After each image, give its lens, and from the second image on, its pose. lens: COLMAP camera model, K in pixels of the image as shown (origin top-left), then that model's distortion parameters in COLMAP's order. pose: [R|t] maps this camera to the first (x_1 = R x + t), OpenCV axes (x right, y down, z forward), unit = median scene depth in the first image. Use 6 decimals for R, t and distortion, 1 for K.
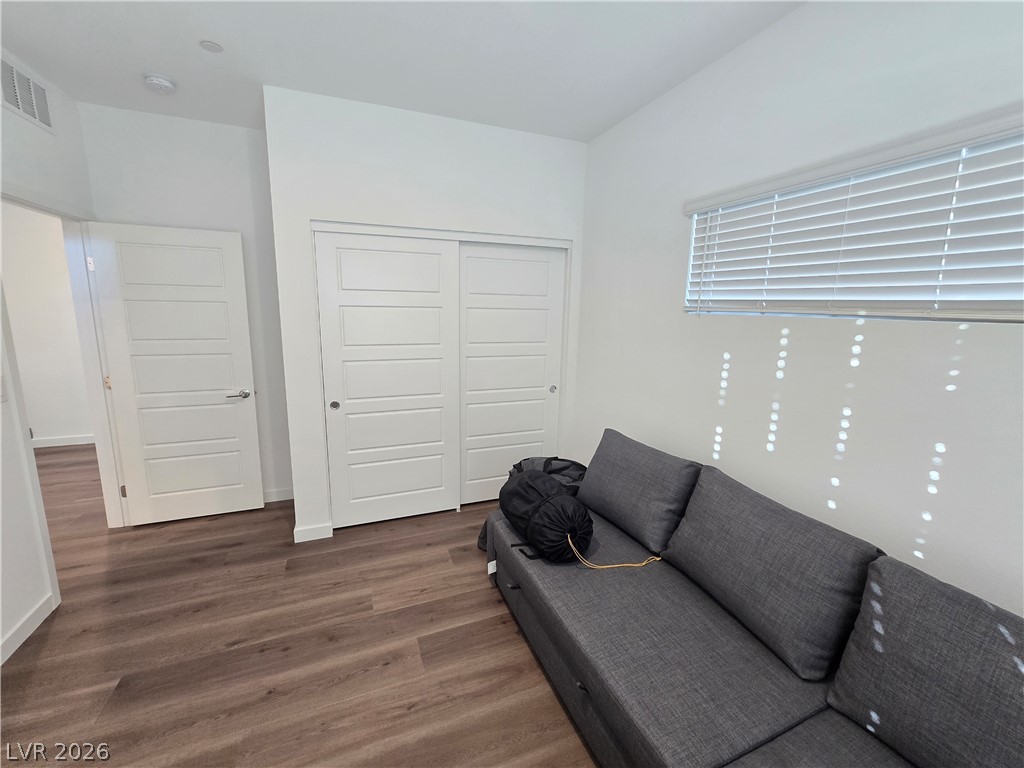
lens RADIAL K [[420.7, 0, 514.7], [0, 420.7, 383.3], [0, 0, 1]] dist [-0.007494, 0.002791]
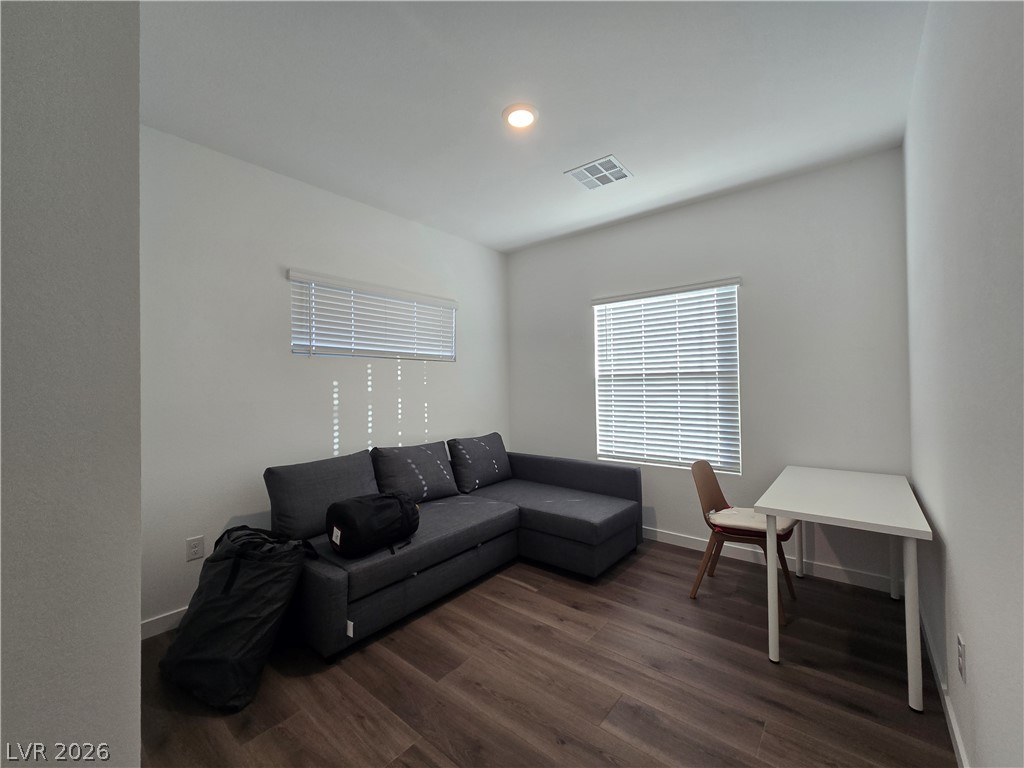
lens RADIAL K [[420.7, 0, 512.8], [0, 420.7, 380.5], [0, 0, 1]] dist [-0.007494, 0.002791]
pose [[-0.485337, -0.000881, 0.874327, -1.277989], [0.161360, 0.982732, 0.090561, -0.123910], [-0.859309, 0.185035, -0.476813, 1.334256]]
